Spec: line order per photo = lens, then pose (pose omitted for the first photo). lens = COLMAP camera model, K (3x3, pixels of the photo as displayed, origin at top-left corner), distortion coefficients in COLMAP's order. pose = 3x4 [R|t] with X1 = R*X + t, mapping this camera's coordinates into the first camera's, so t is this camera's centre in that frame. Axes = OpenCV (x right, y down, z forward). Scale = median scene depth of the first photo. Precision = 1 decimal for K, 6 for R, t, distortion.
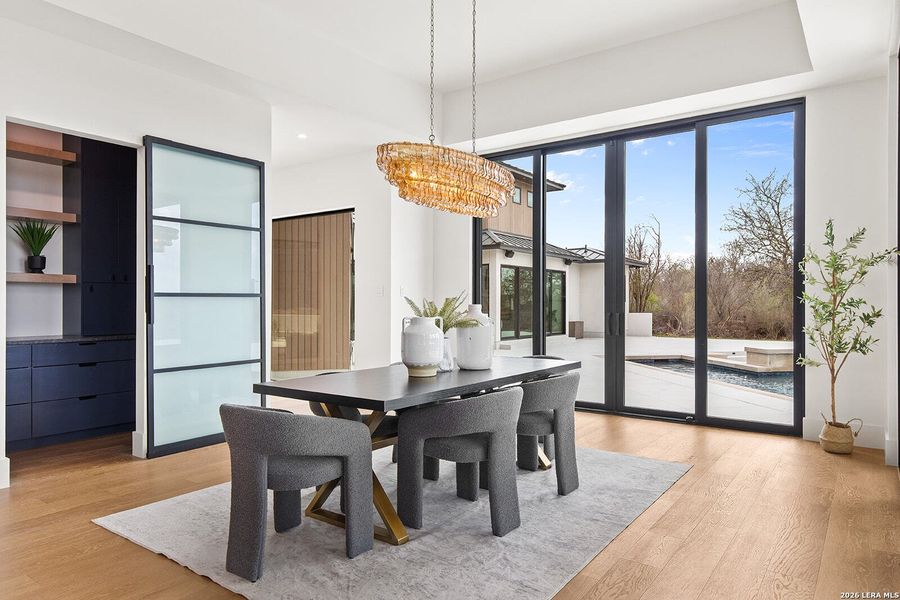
lens RADIAL K [[593.6, 0, 450.0], [0, 593.6, 300.0], [0, 0, 1]] dist [-0.004592, 0.000528]
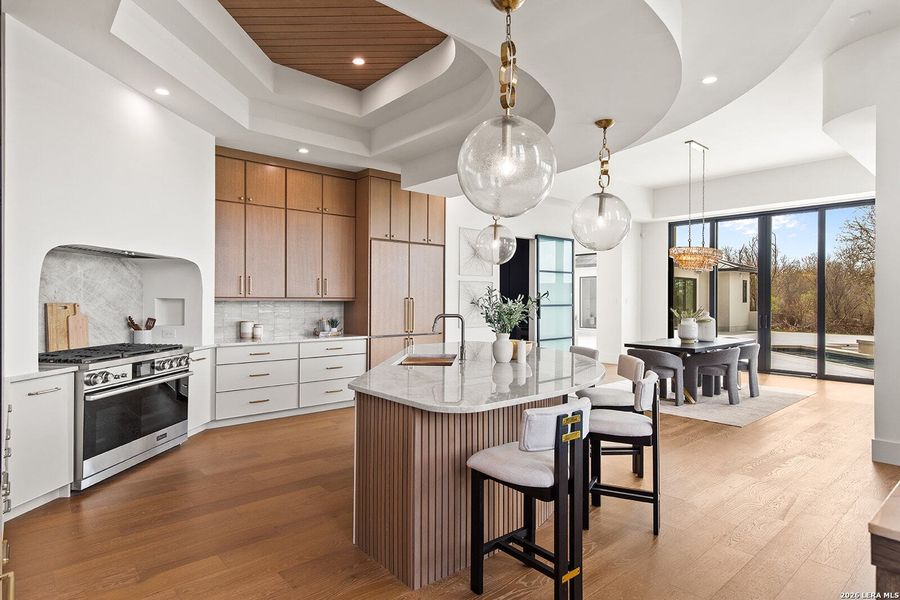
lens RADIAL K [[485.6, 0, 450.0], [0, 485.6, 300.0], [0, 0, 1]] dist [0.002925, -0.027797]
pose [[0.968732, 0.001609, -0.248105, -0.219689], [-0.000803, 0.999994, 0.003352, -0.021362], [0.248109, -0.003048, 0.968727, -0.497157]]
